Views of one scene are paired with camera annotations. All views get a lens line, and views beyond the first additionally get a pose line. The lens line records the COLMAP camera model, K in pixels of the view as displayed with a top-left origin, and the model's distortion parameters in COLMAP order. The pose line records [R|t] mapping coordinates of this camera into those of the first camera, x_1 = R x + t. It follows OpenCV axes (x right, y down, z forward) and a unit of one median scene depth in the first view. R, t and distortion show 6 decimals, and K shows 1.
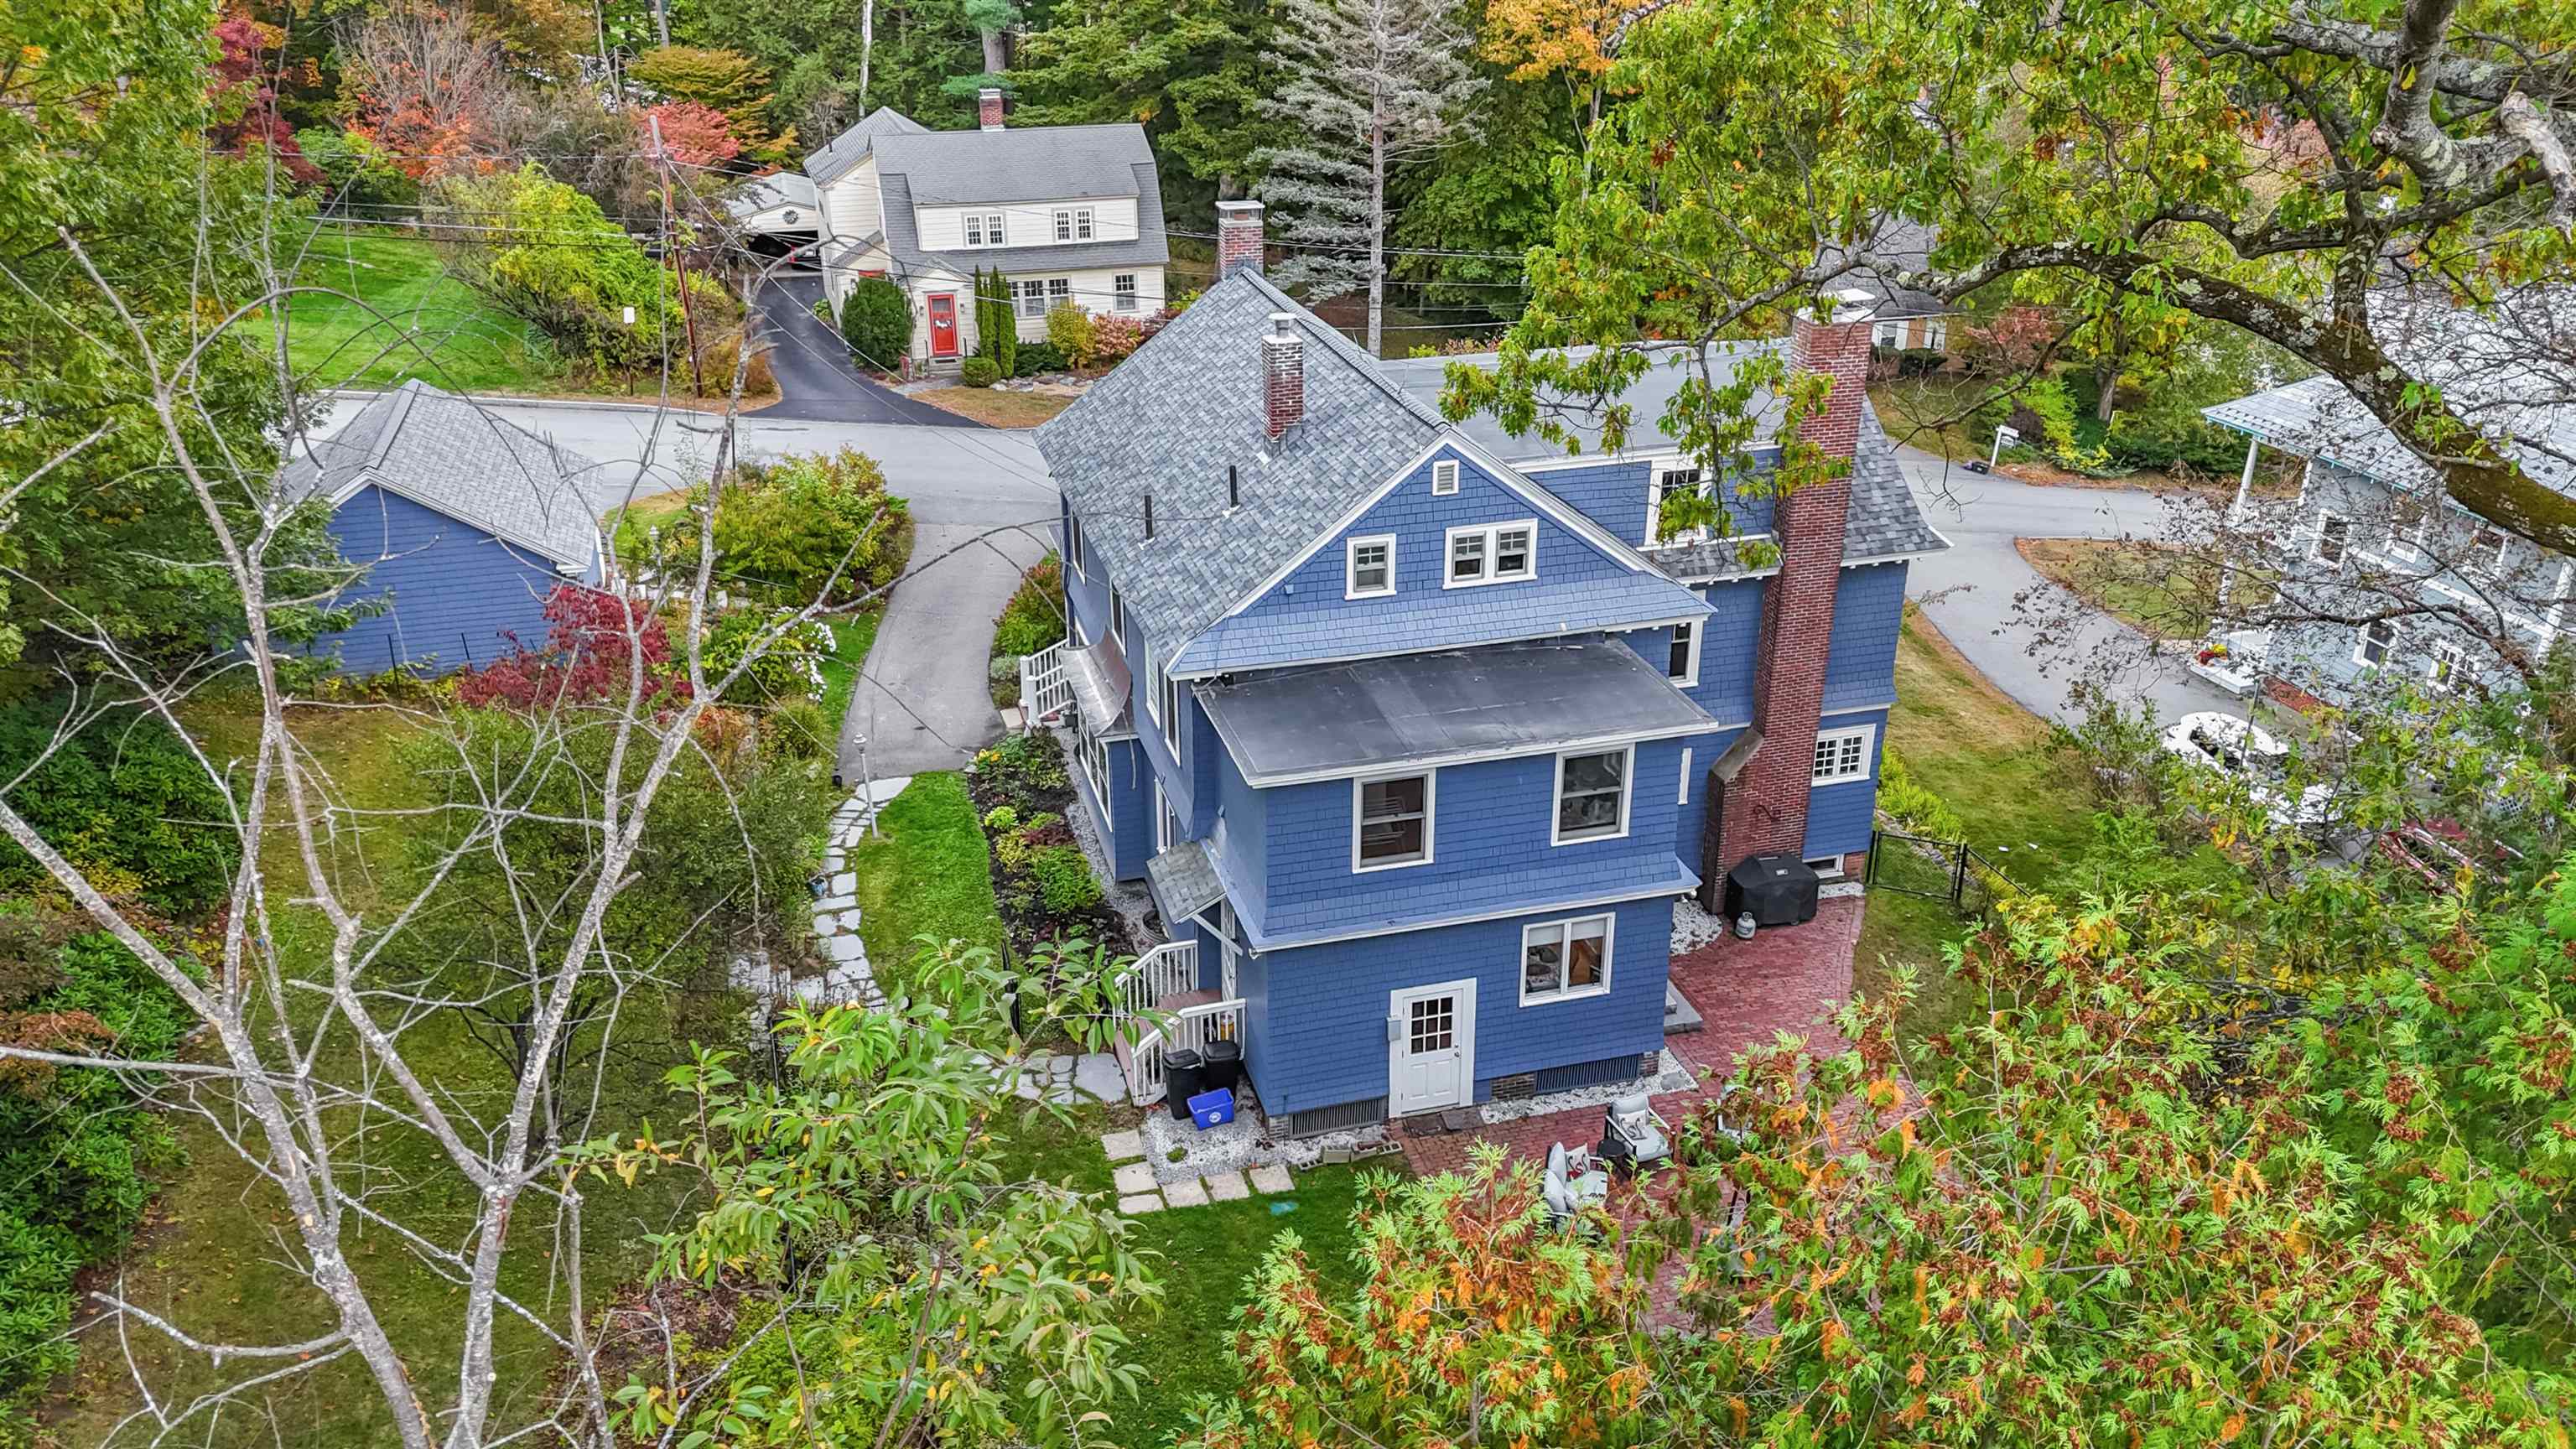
lens RADIAL K [[1854.0, 0, 1240.0], [0, 1854.0, 727.2], [0, 0, 1]] dist [0.122761, -0.226568]
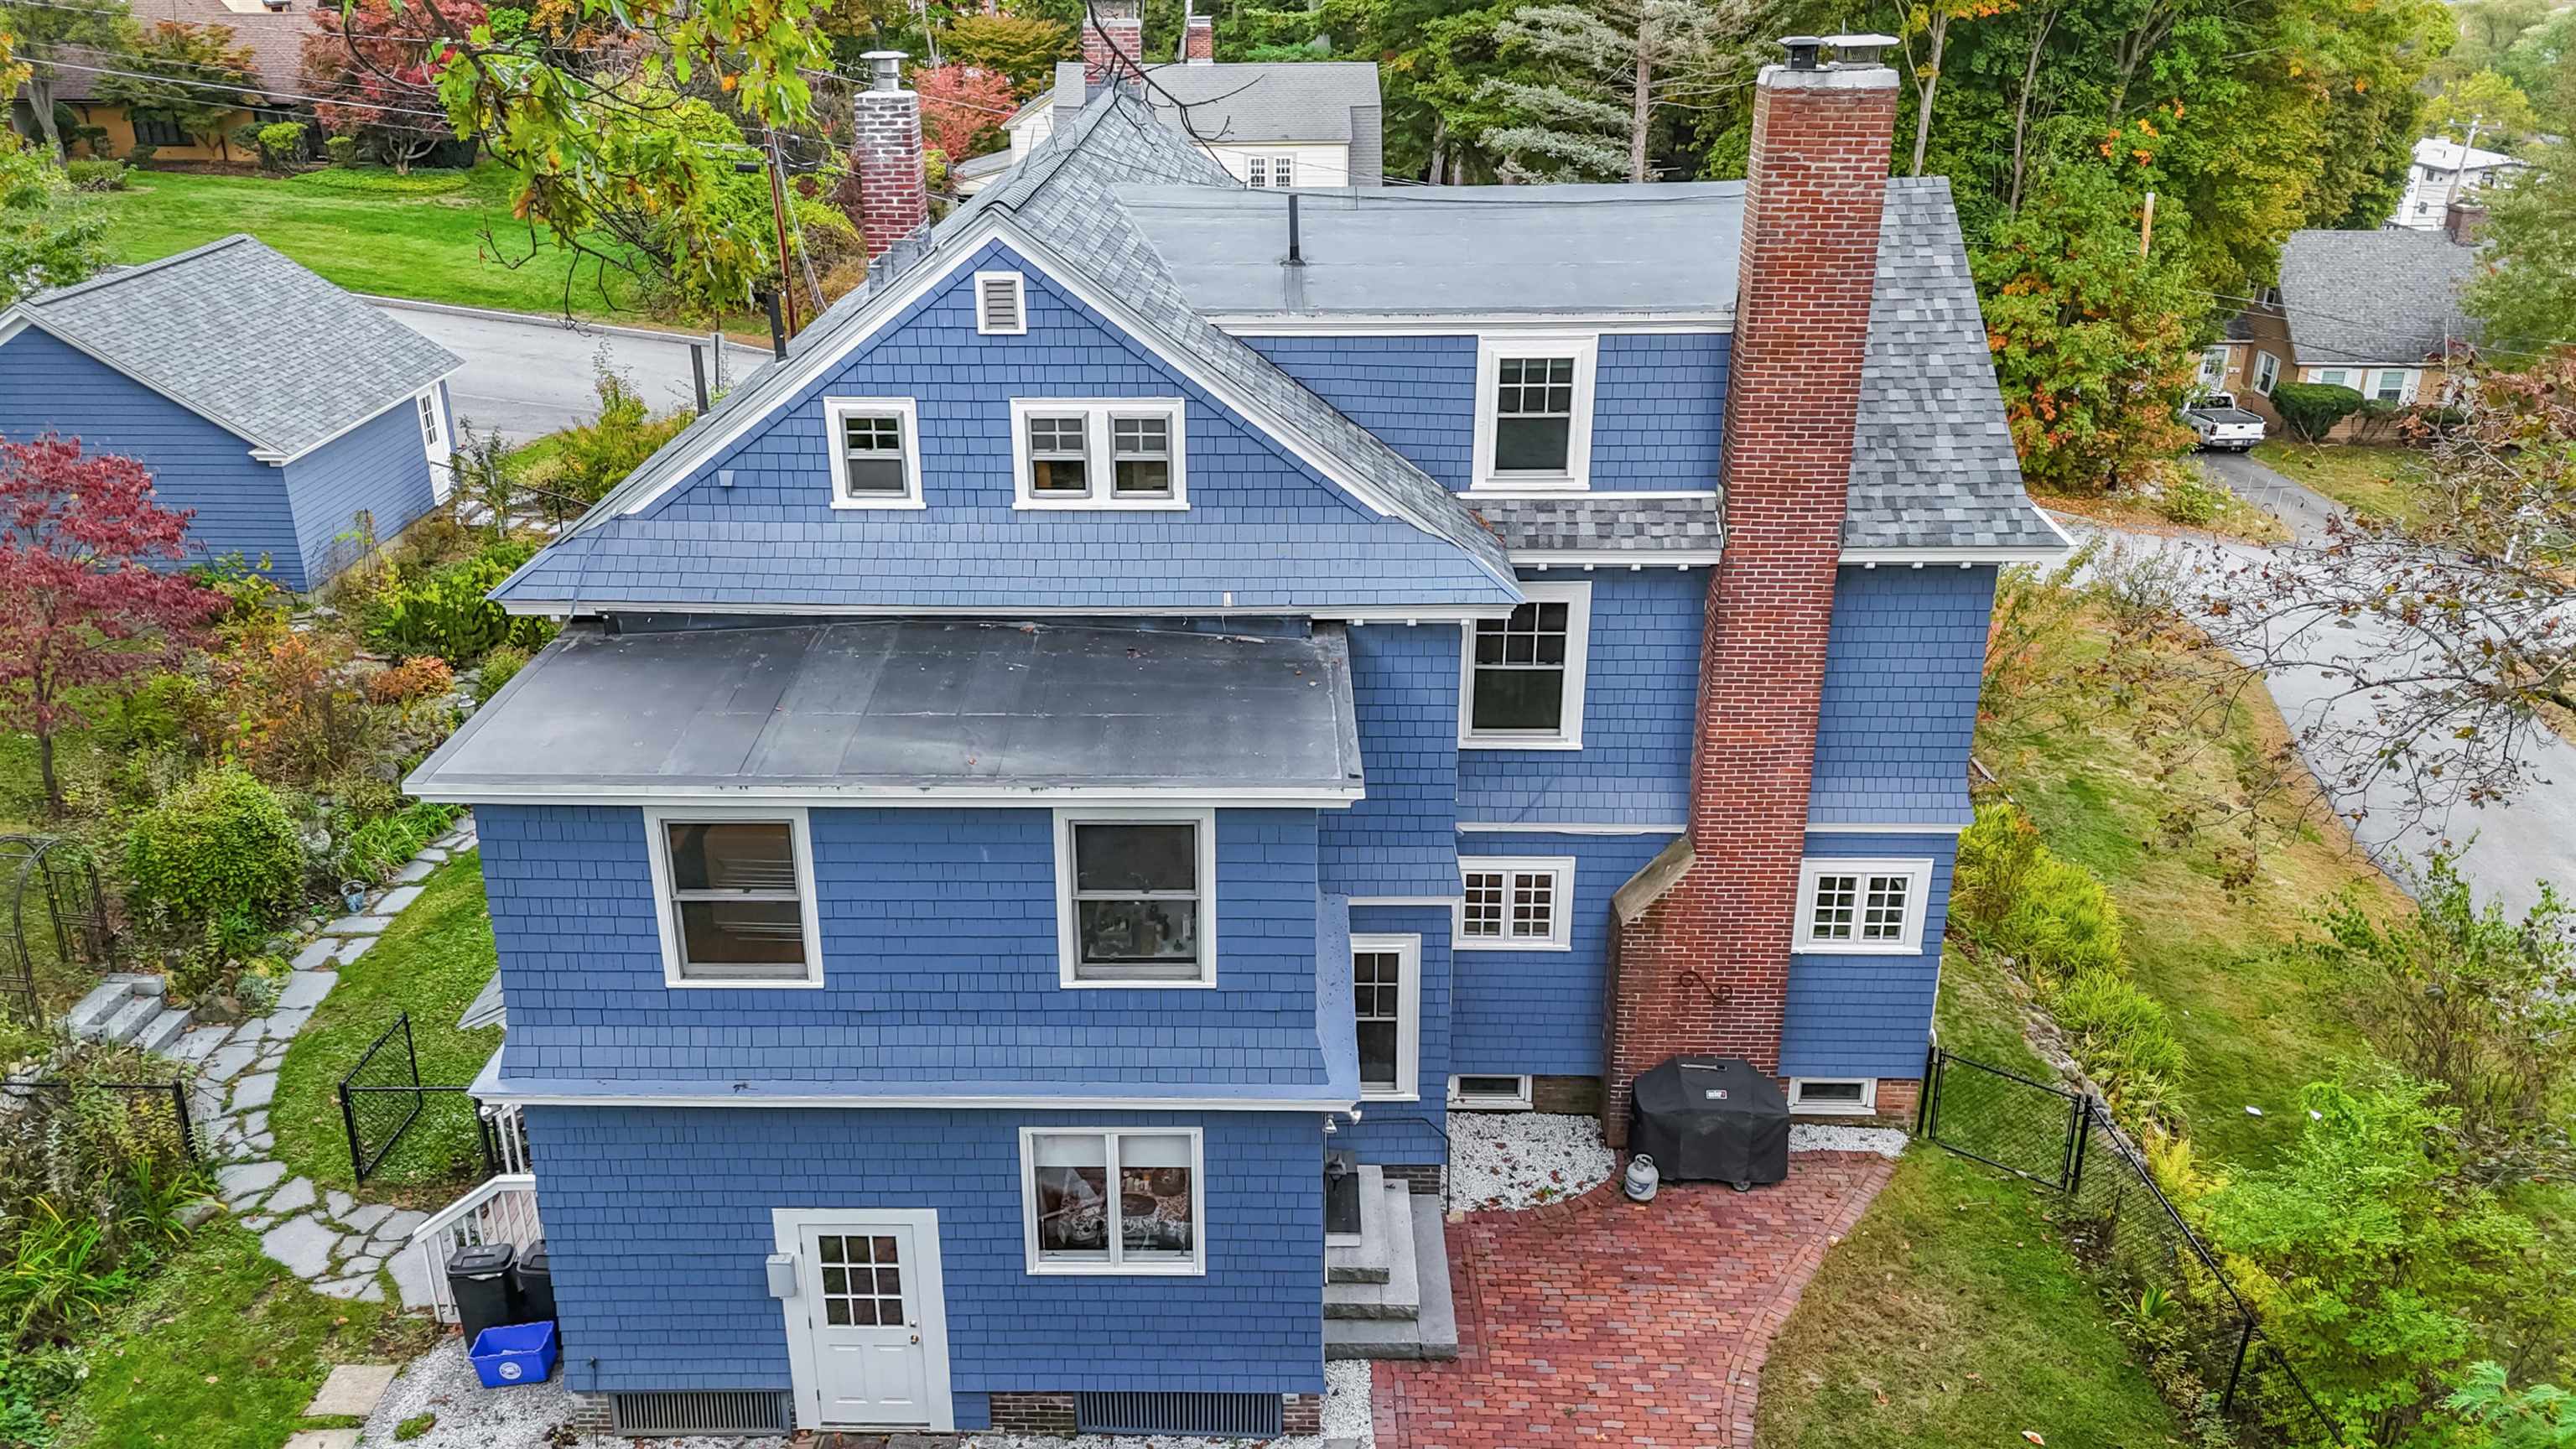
lens RADIAL K [[1854.0, 0, 1240.0], [0, 1854.0, 727.2], [0, 0, 1]] dist [0.122761, -0.226568]
pose [[0.961677, 0.110289, -0.251026, 0.325561], [-0.119732, 0.992549, -0.022615, -0.003807], [0.246661, 0.051804, 0.967716, 0.469911]]
